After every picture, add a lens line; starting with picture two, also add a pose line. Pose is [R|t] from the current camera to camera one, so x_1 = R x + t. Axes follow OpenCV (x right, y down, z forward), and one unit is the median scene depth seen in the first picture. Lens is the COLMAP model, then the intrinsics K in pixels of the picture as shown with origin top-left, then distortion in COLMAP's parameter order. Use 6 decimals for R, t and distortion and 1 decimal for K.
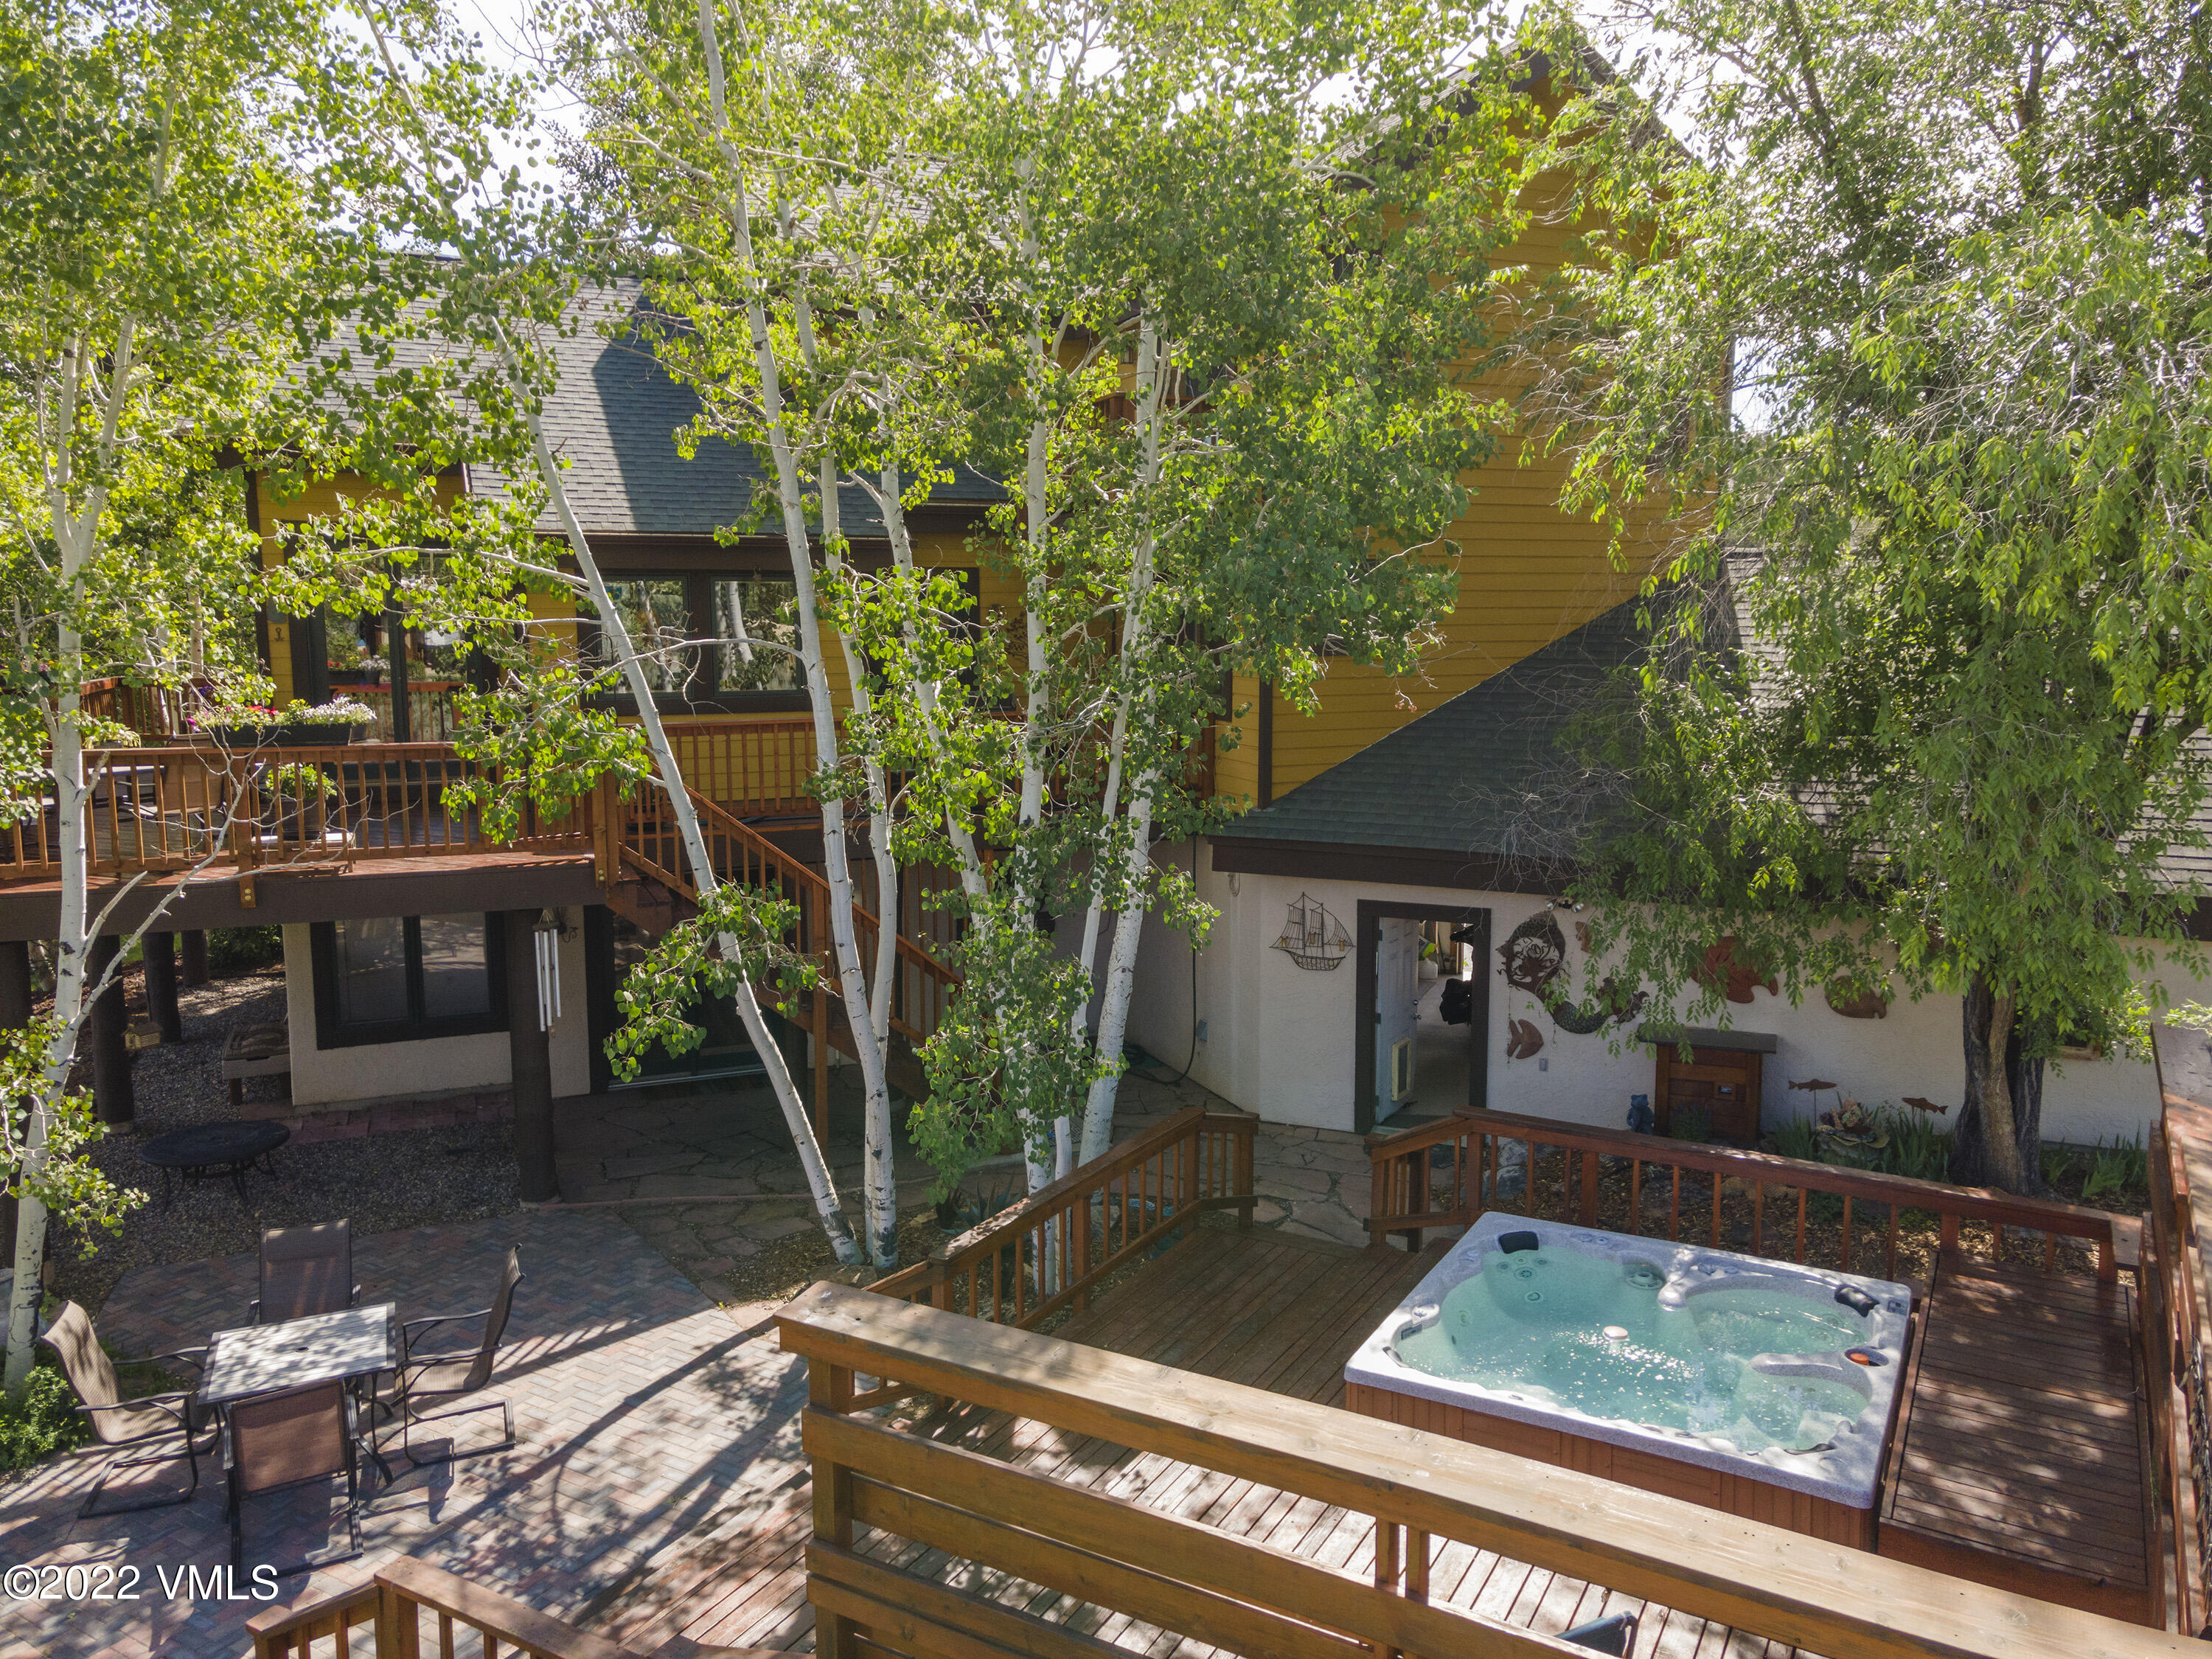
lens RADIAL K [[1608.1, 0, 1088.4], [0, 1608.1, 832.9], [0, 0, 1]] dist [0.028231, 0.029559]
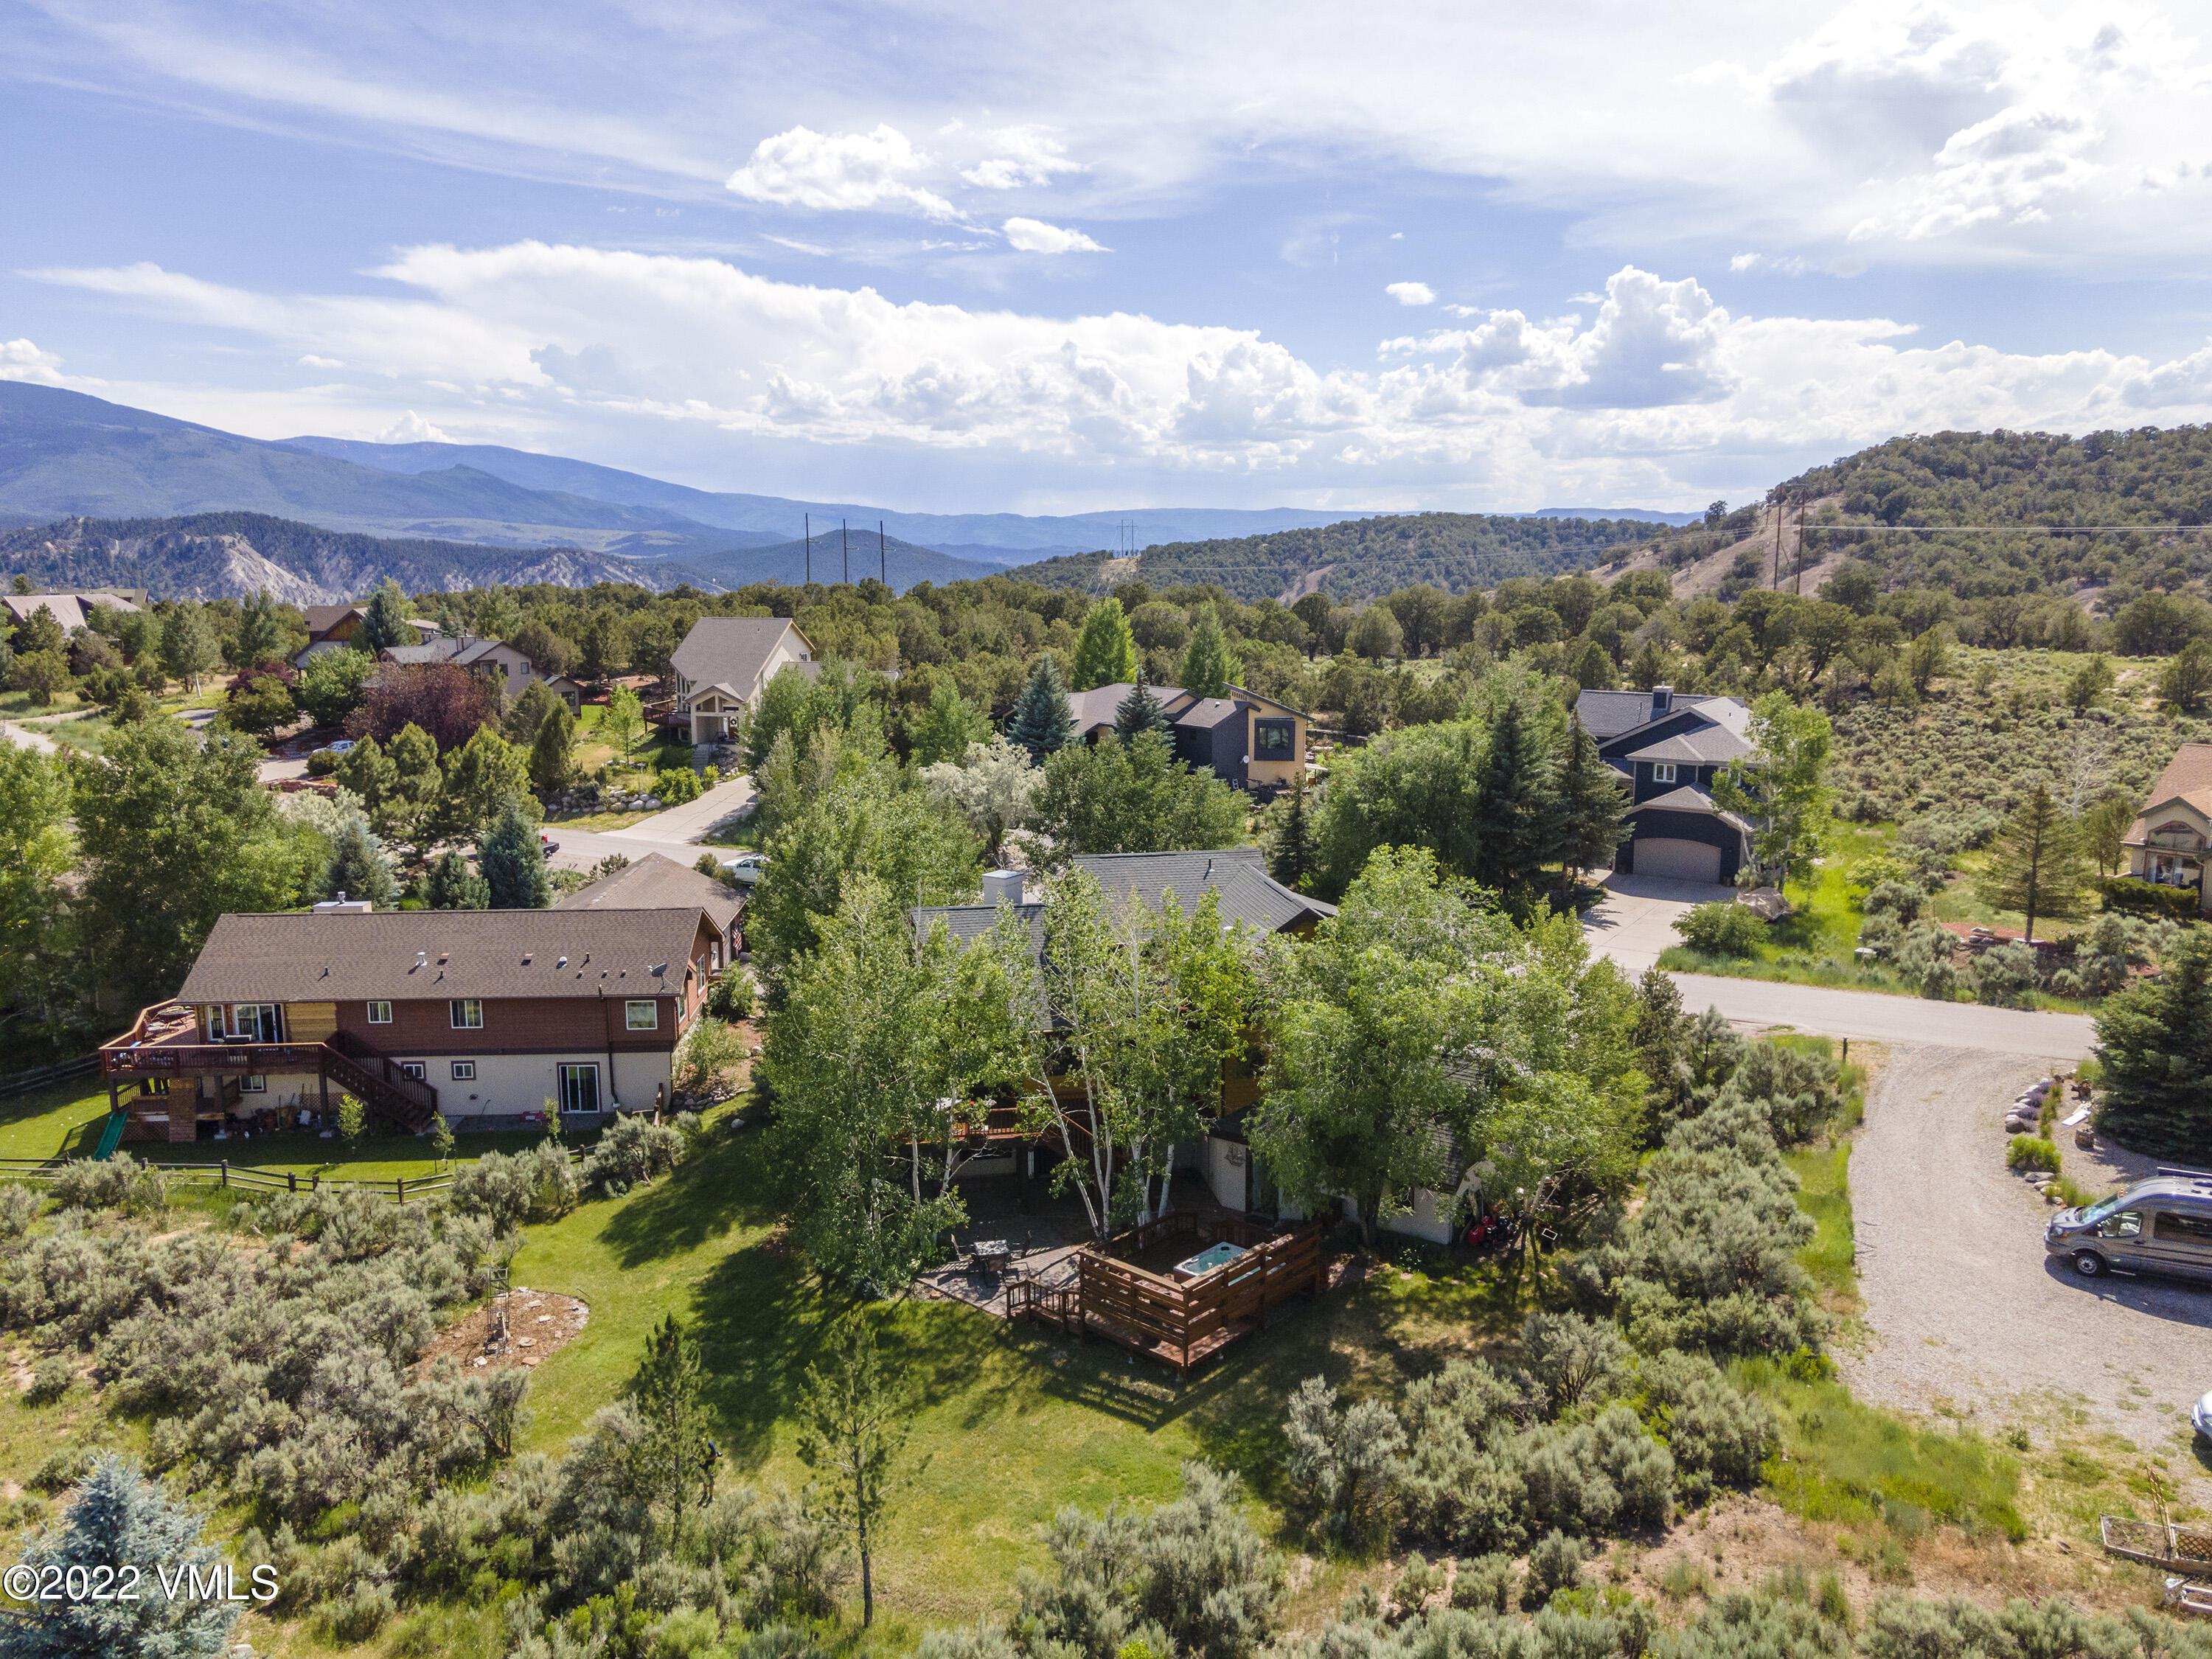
lens RADIAL K [[1634.7, 0, 1133.1], [0, 1634.7, 823.3], [0, 0, 1]] dist [0.038283, 0.003100]
pose [[0.980897, 0.035422, -0.191274, 0.823885], [-0.028668, 0.998868, 0.037963, -1.128204], [0.192402, -0.031754, 0.980802, -3.623003]]
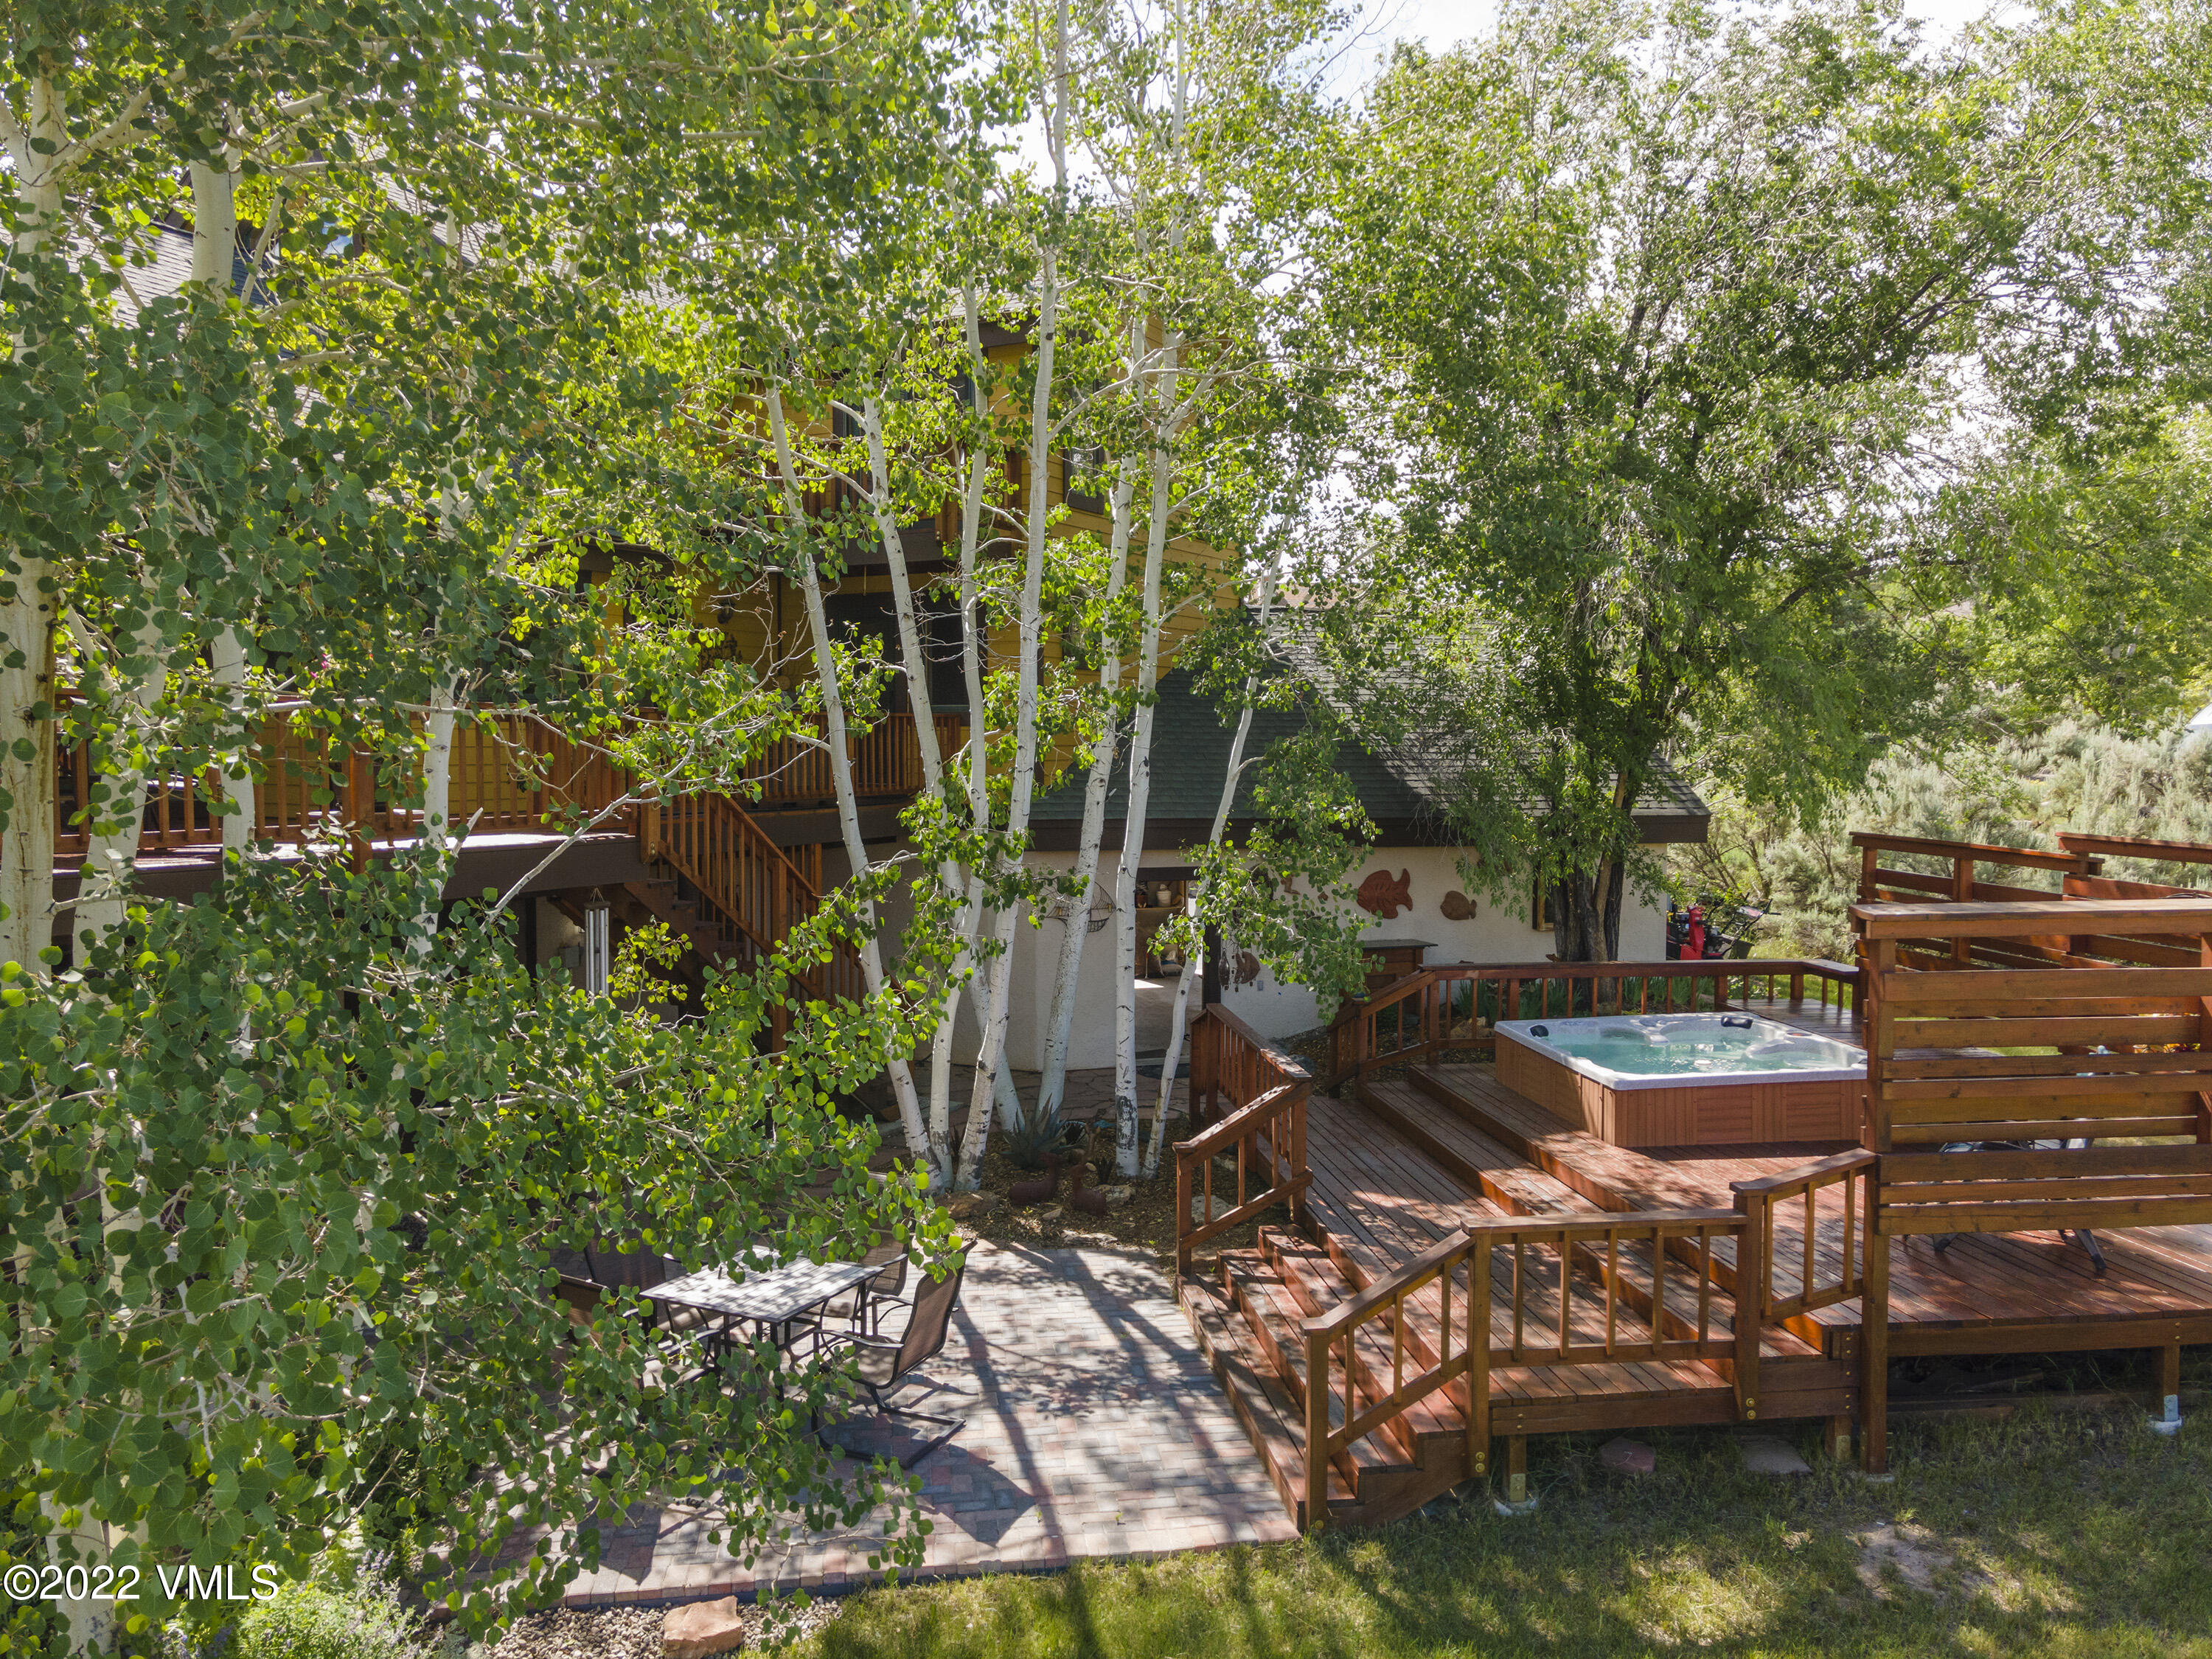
lens RADIAL K [[1634.7, 0, 1133.1], [0, 1634.7, 823.3], [0, 0, 1]] dist [0.038283, 0.003100]
pose [[0.765487, -0.021319, 0.643098, -0.848035], [0.073291, 0.995835, -0.054227, 0.104595], [-0.639264, 0.088643, 0.763861, 0.081922]]
